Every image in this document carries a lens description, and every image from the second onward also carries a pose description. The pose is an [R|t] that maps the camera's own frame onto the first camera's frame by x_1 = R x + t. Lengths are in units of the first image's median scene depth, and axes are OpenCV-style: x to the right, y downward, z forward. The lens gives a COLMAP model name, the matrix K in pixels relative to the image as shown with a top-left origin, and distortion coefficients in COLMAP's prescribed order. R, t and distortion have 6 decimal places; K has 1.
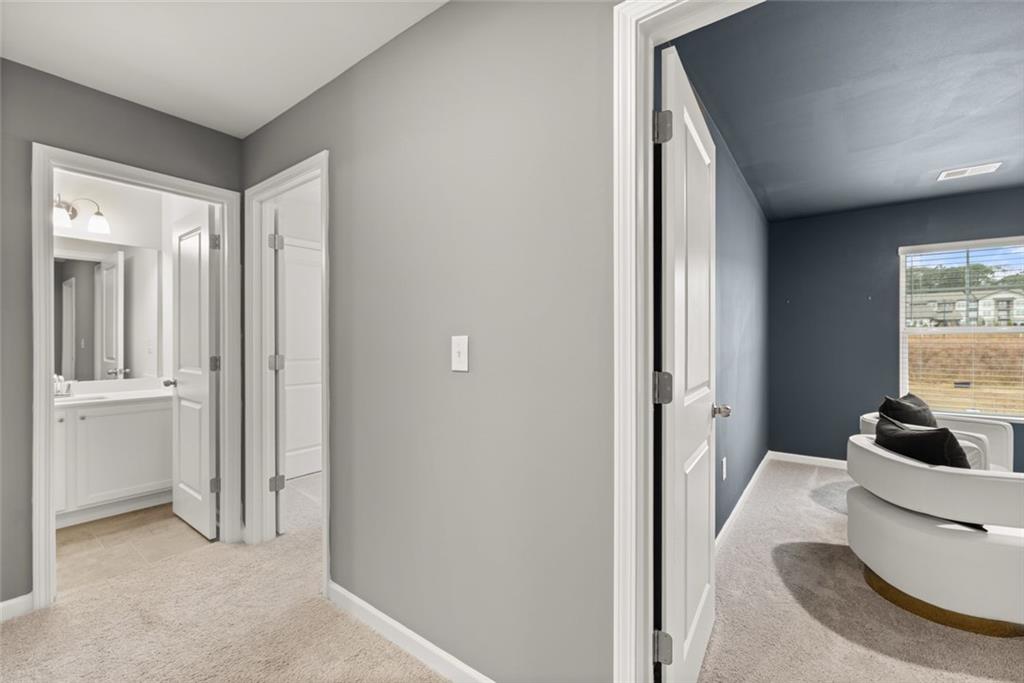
lens RADIAL K [[443.5, 0, 512.0], [0, 443.5, 341.5], [0, 0, 1]] dist [-0.000244, -0.000056]
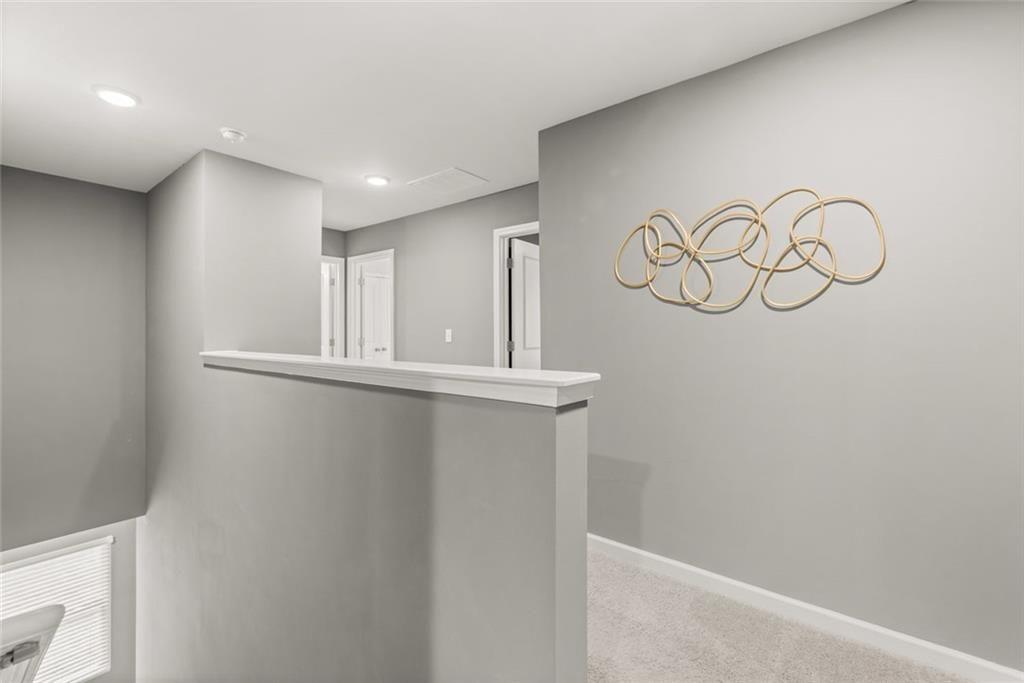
lens RADIAL K [[443.5, 0, 512.0], [0, 443.5, 341.5], [0, 0, 1]] dist [-0.000244, -0.000056]
pose [[0.999815, 0.000885, -0.019205, 0.197124], [-0.000434, 0.999724, 0.023478, -0.001963], [0.019221, -0.023465, 0.999540, -1.054337]]
